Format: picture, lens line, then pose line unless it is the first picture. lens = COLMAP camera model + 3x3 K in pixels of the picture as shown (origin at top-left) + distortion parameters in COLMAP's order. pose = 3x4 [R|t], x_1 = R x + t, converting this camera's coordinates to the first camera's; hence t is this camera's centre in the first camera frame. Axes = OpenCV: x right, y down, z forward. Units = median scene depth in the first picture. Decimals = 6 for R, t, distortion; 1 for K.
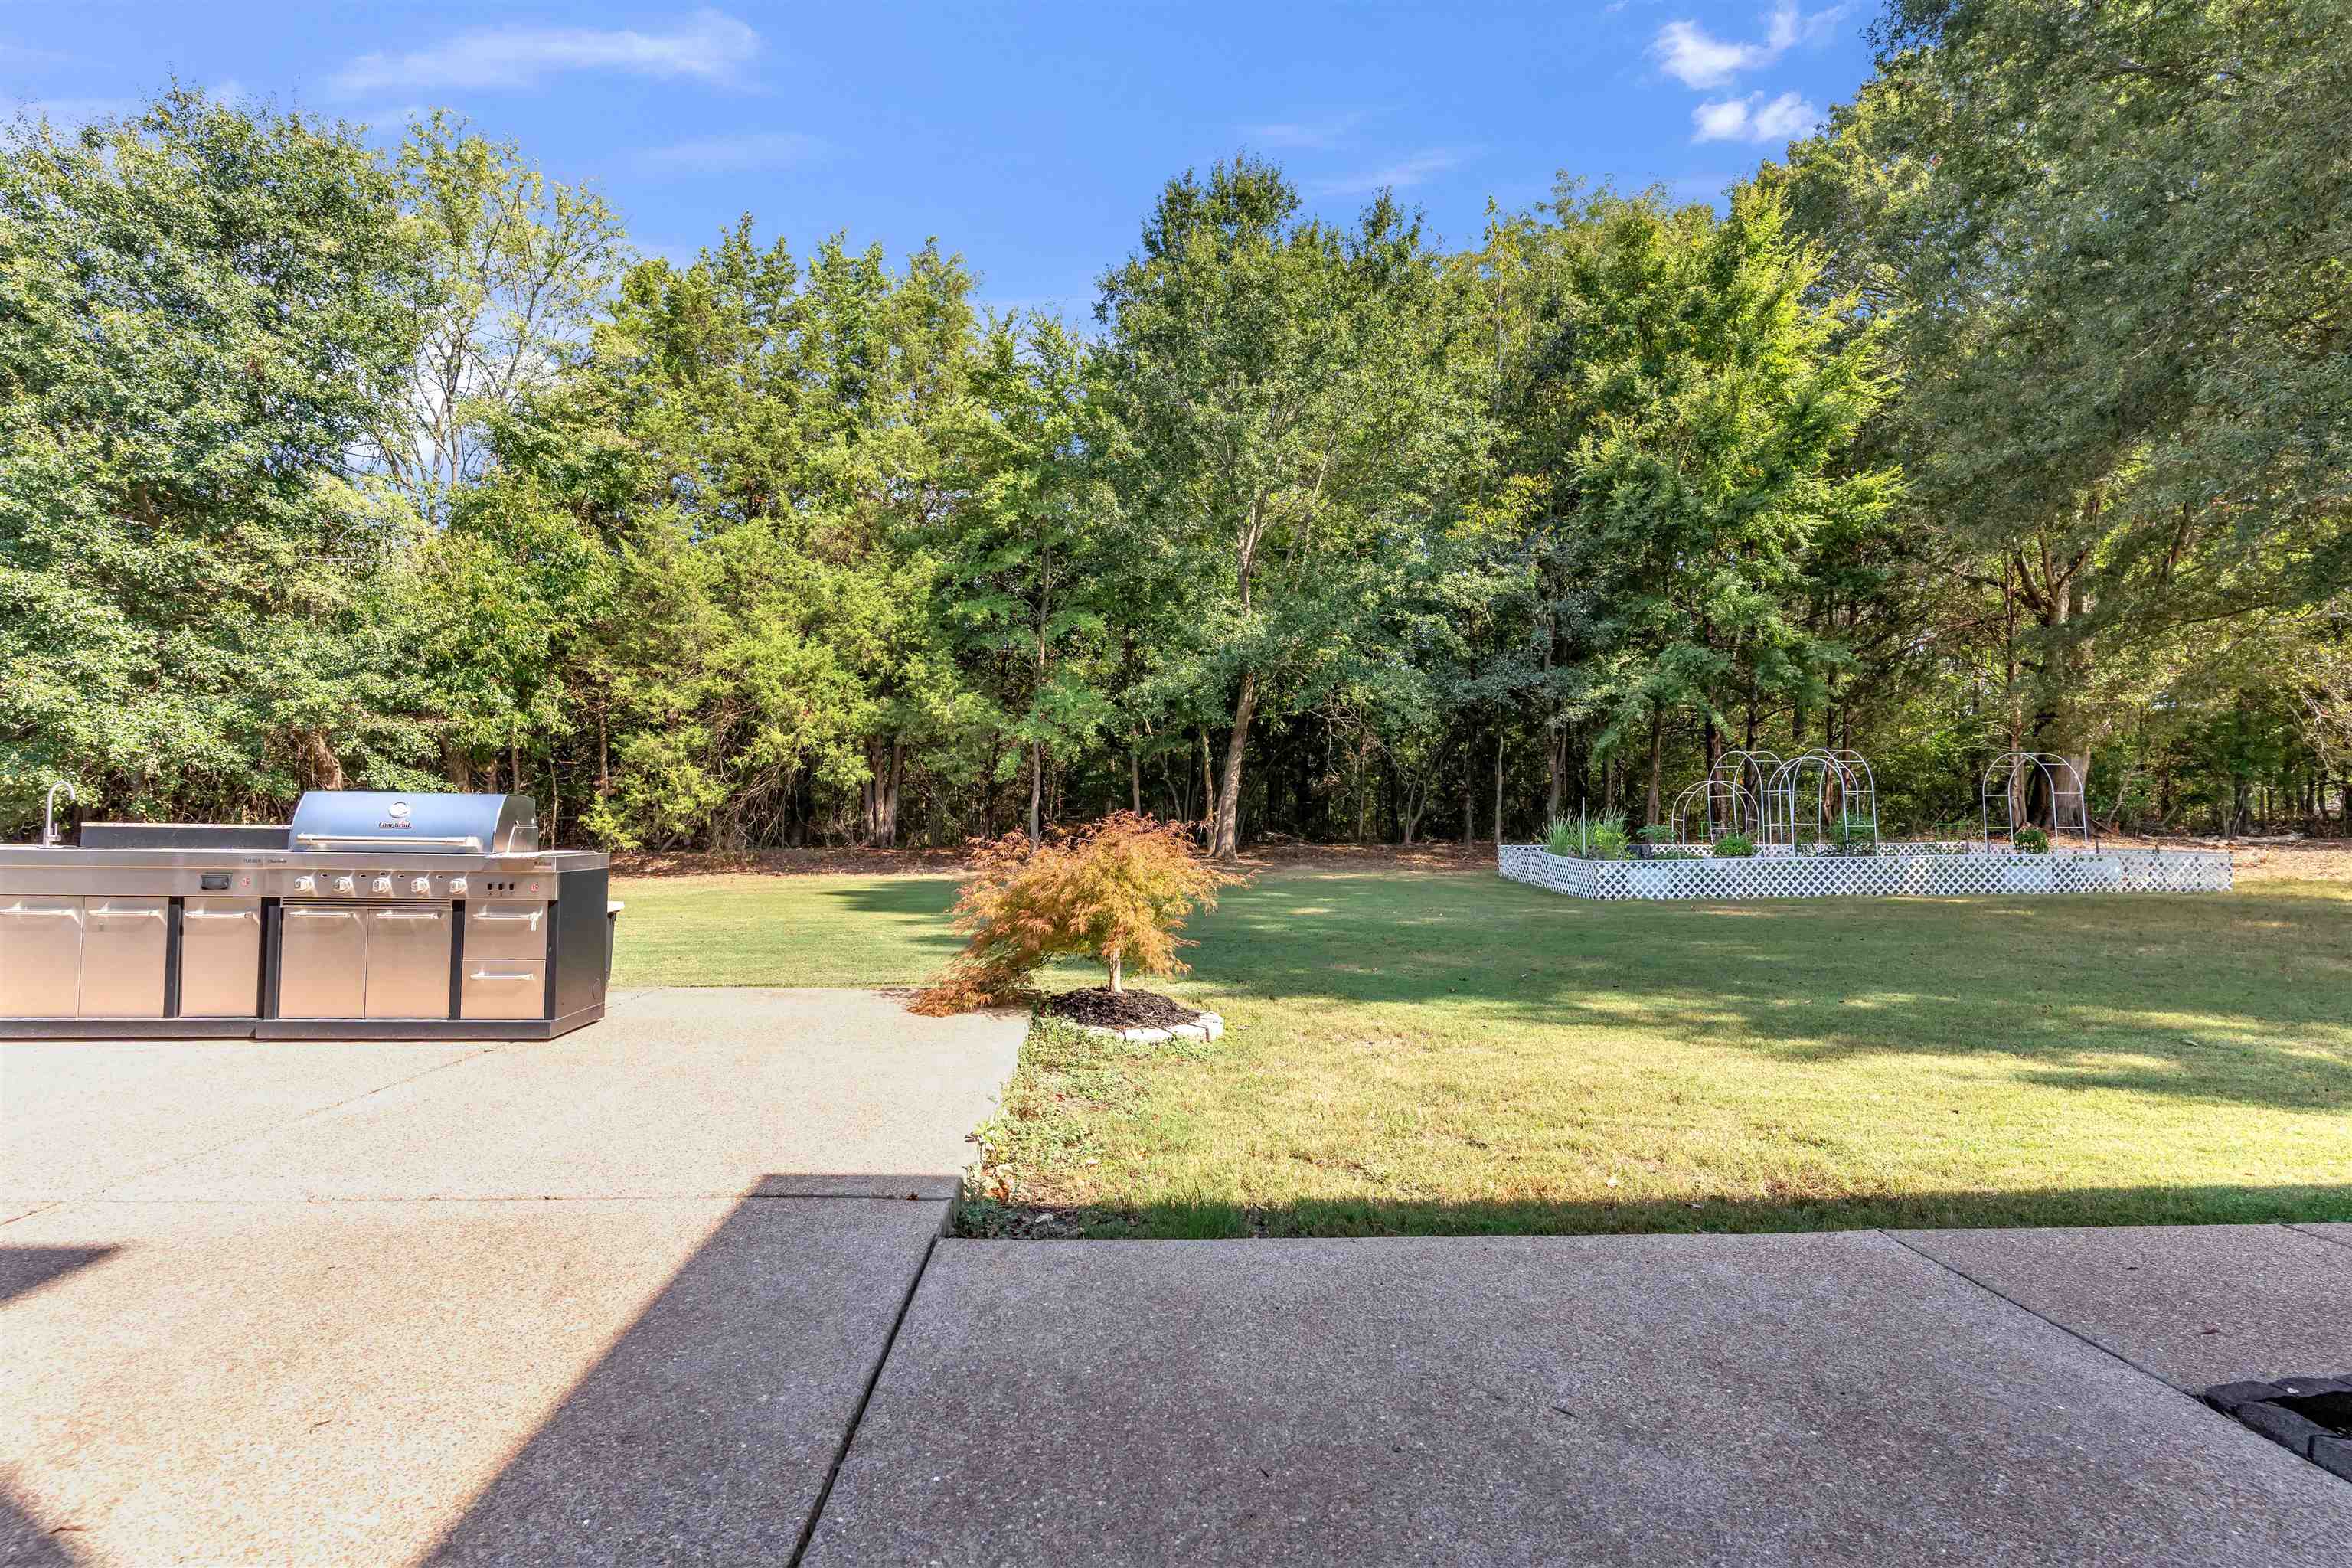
lens RADIAL K [[1169.3, 0, 1175.8], [0, 1169.3, 766.1], [0, 0, 1]] dist [0.015888, 0.000272]
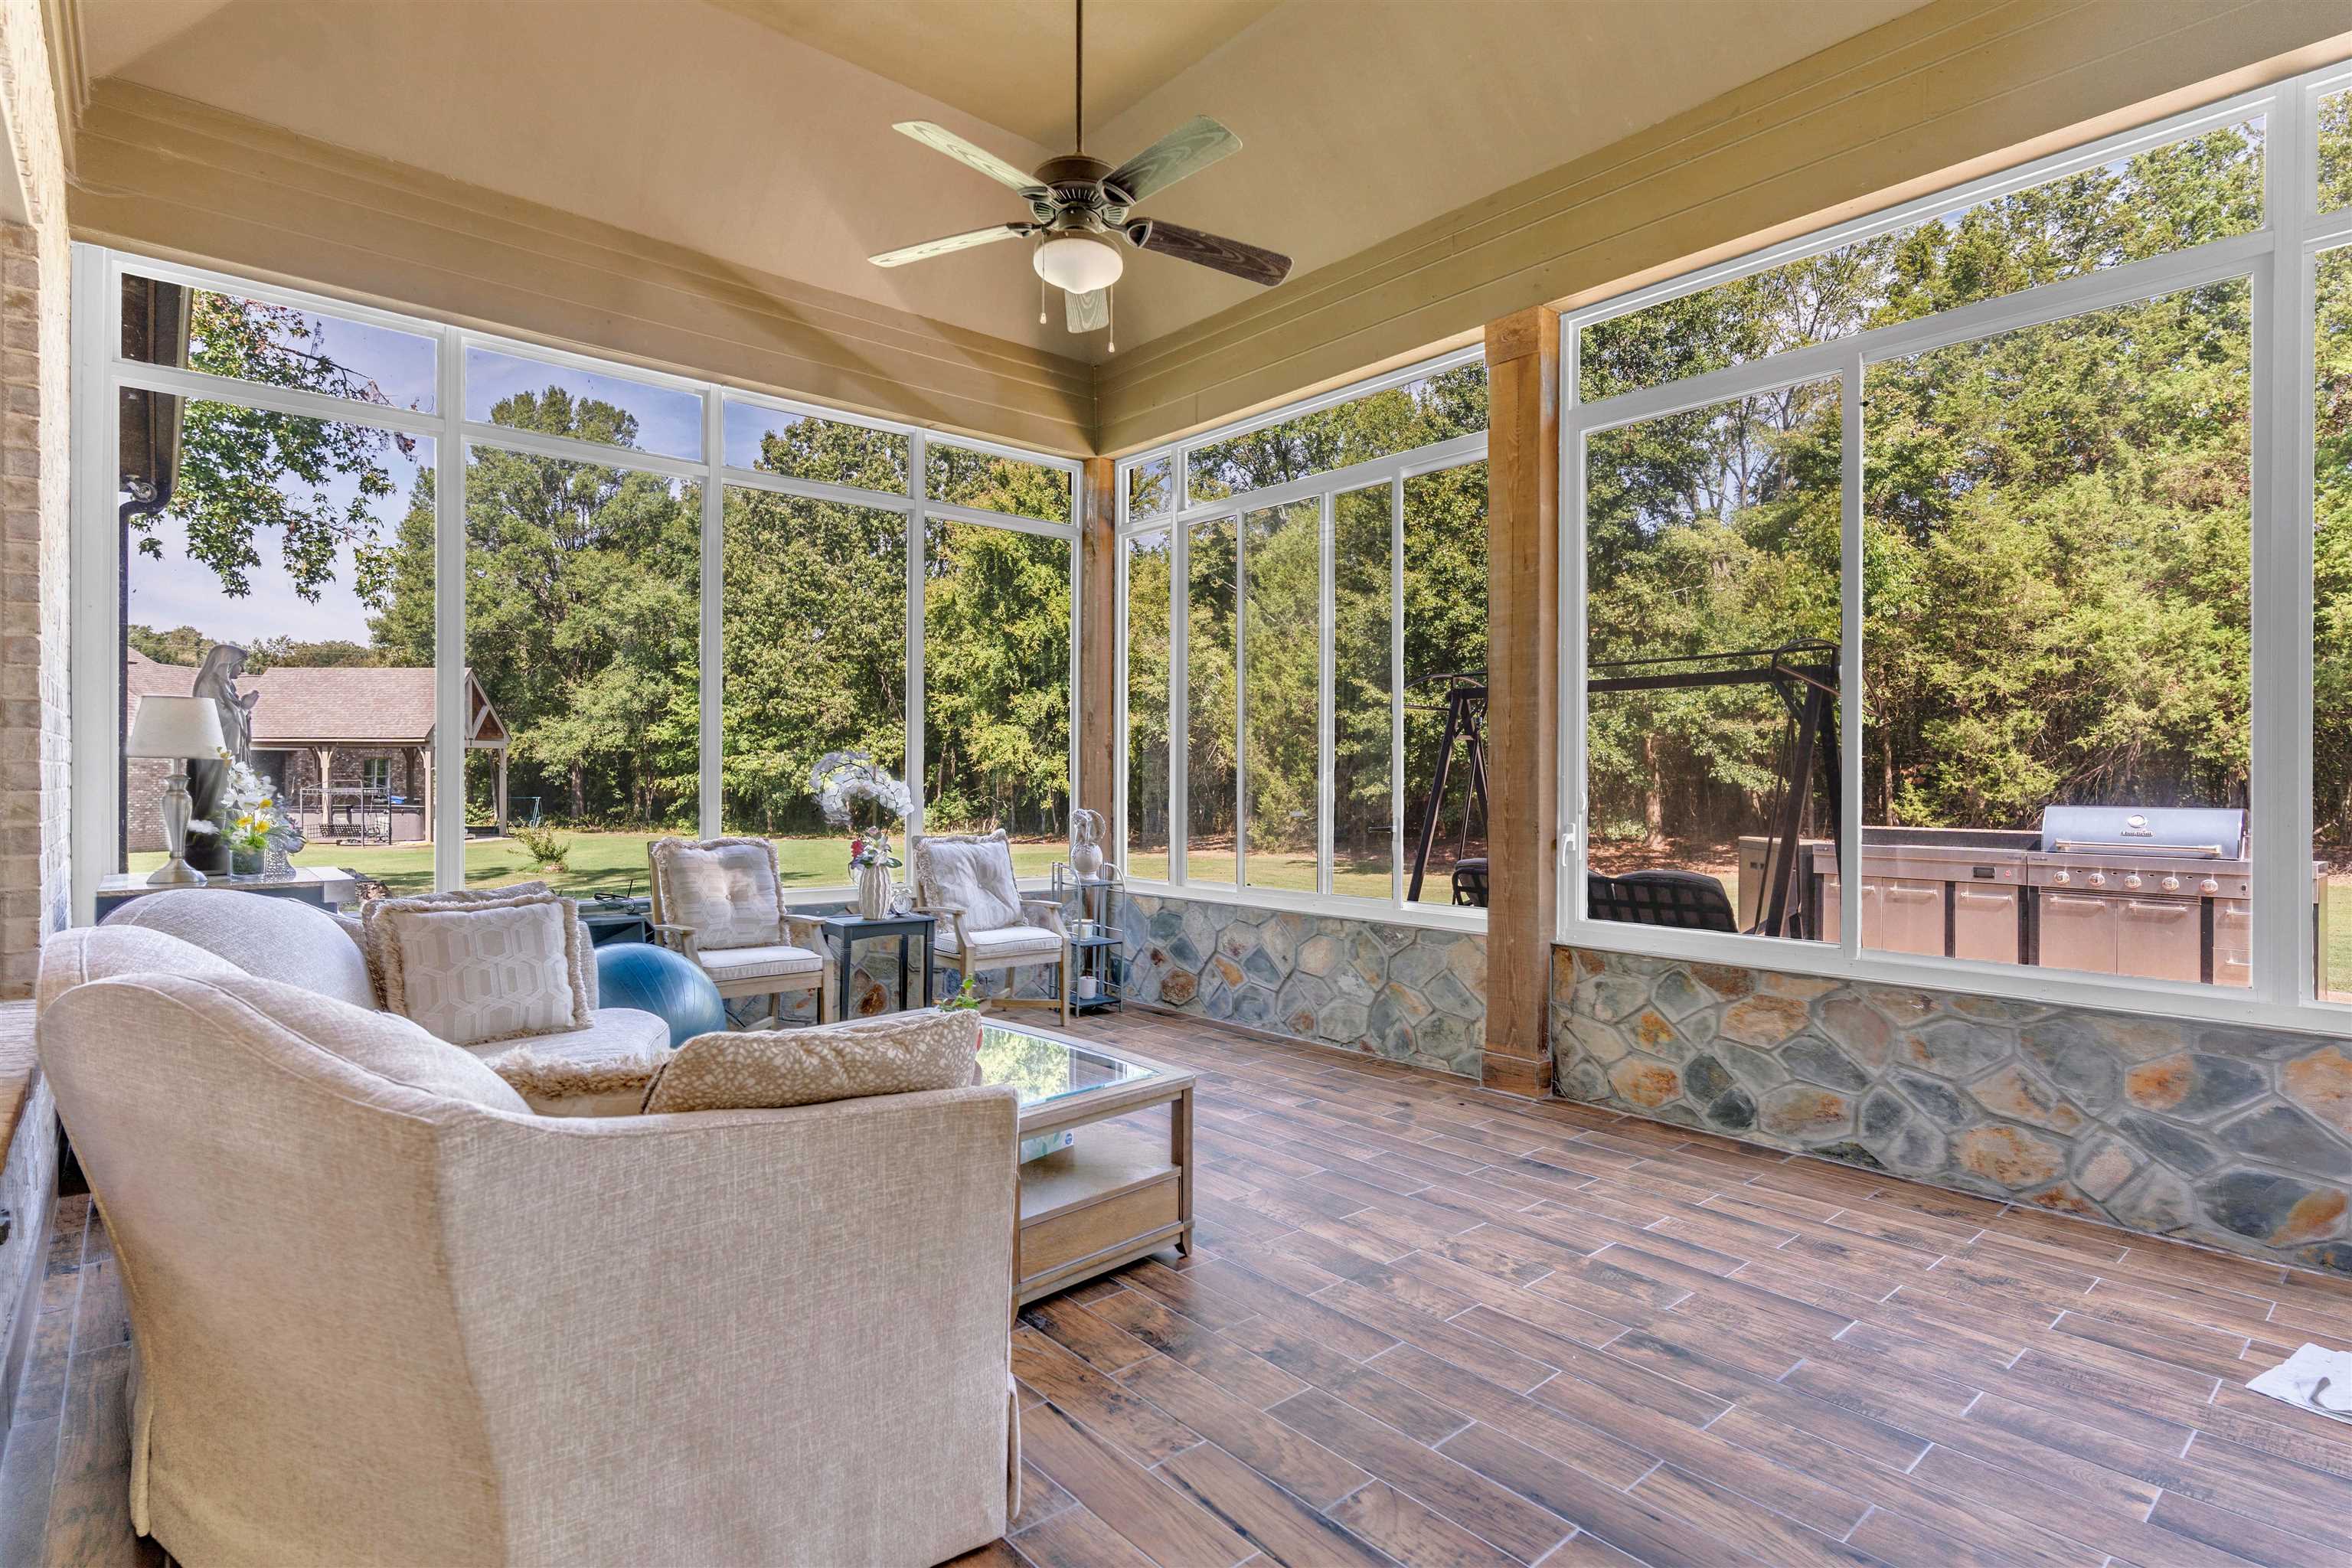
lens RADIAL K [[1169.3, 0, 1175.8], [0, 1169.3, 766.1], [0, 0, 1]] dist [0.015888, 0.000272]
pose [[0.606767, -0.029315, -0.794339, -0.068300], [0.043875, 0.999031, -0.003355, -0.014917], [0.793668, -0.032816, 0.607465, -0.137507]]
